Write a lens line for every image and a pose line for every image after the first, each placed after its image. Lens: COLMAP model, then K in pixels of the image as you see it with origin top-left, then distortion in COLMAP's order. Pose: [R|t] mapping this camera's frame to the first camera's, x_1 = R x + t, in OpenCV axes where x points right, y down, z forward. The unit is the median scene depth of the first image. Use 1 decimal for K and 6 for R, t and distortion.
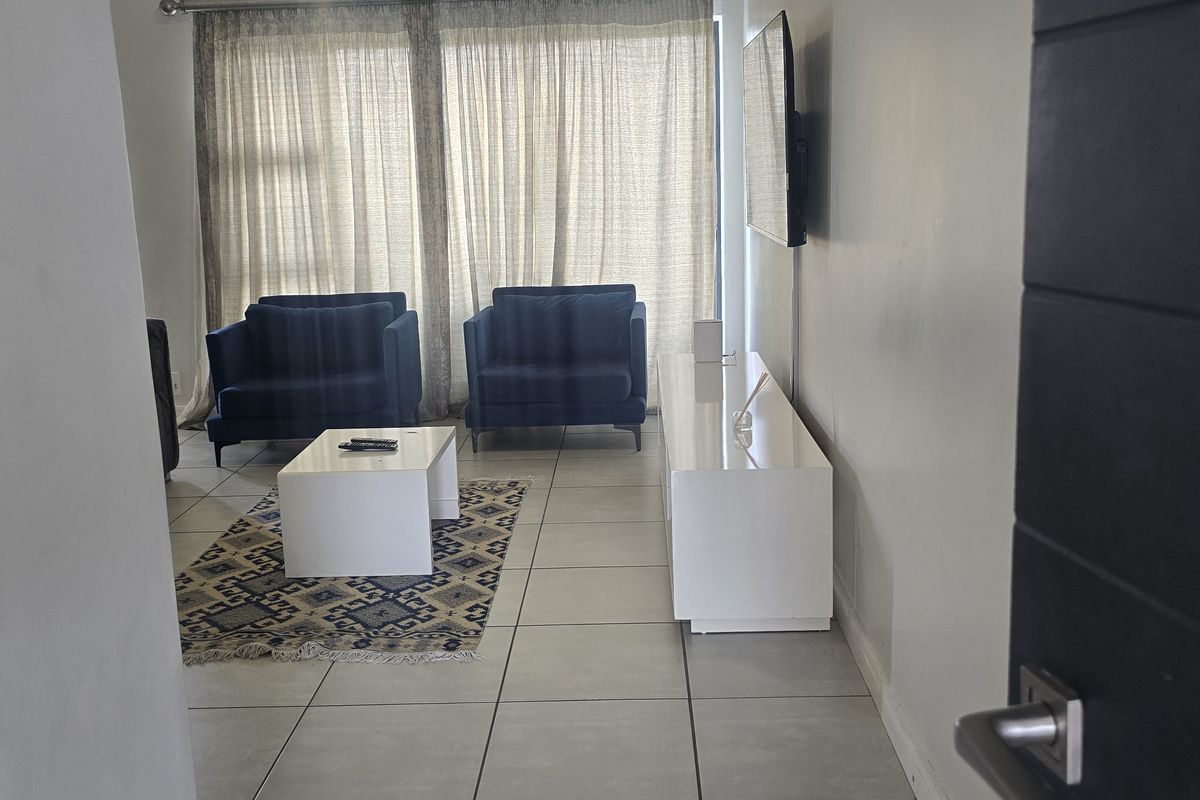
lens RADIAL K [[1117.8, 0, 600.0], [0, 1117.8, 400.0], [0, 0, 1]] dist [0.091525, -0.203390]
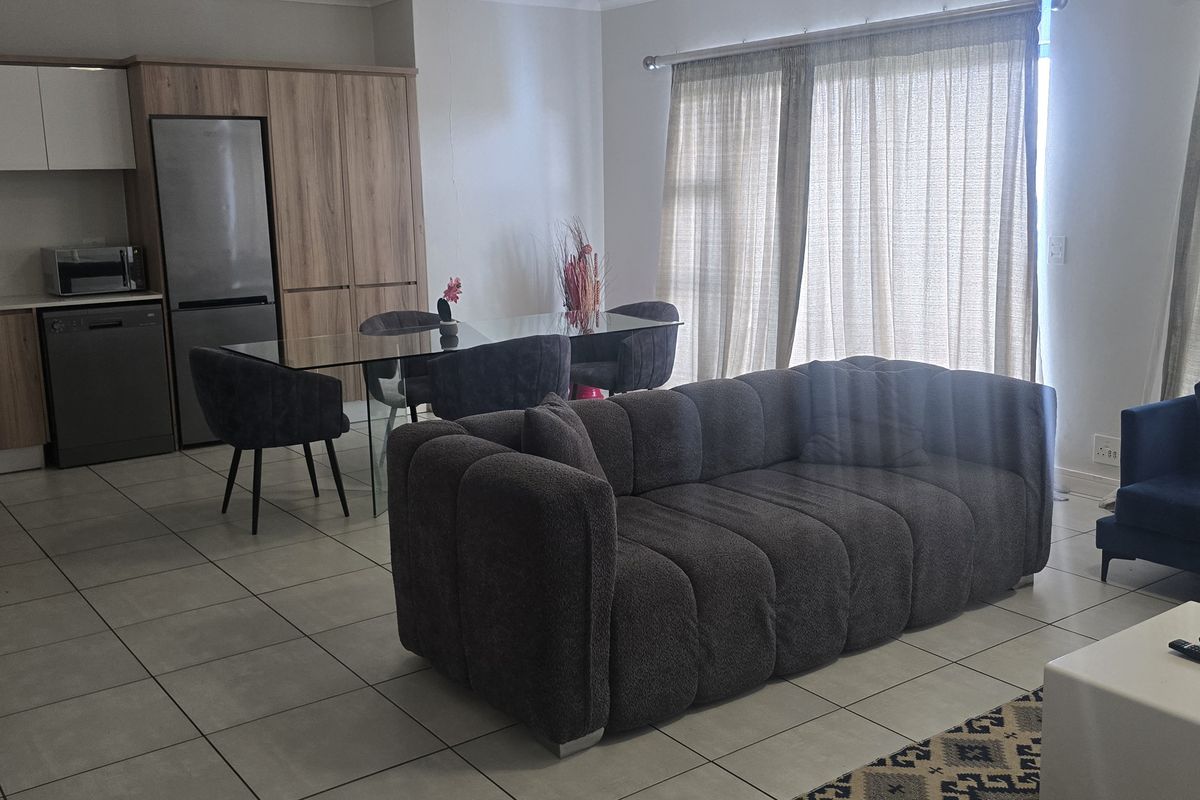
lens RADIAL K [[1160.2, 0, 612.3], [0, 1160.2, 394.7], [0, 0, 1]] dist [0.122465, -0.228902]
pose [[0.623714, 0.163134, -0.764440, 0.044169], [-0.165622, 0.983355, 0.074718, -0.067297], [0.763904, 0.080005, 0.640351, 0.210140]]
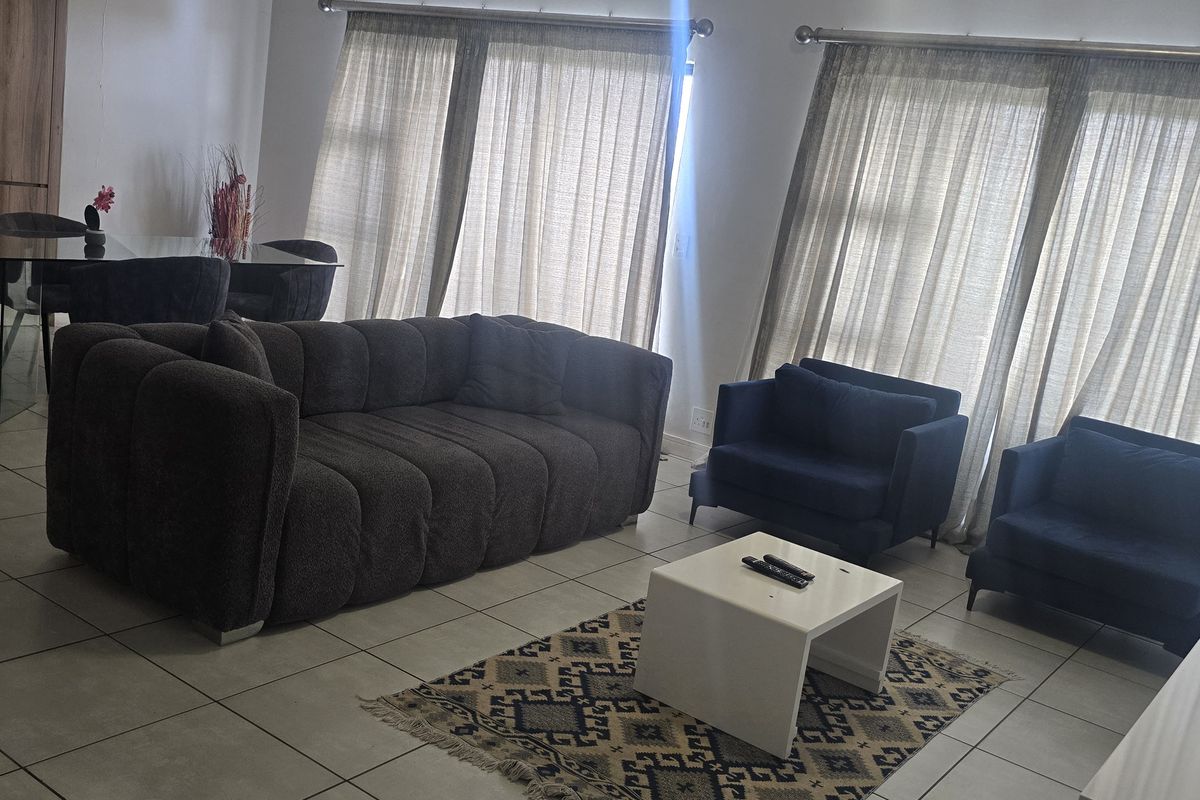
lens RADIAL K [[1160.2, 0, 612.3], [0, 1160.2, 394.7], [0, 0, 1]] dist [0.122465, -0.228902]
pose [[0.814589, 0.255317, -0.520824, 0.072692], [-0.281995, 0.958976, 0.029055, -0.049938], [0.506876, 0.123202, 0.853170, 0.139370]]
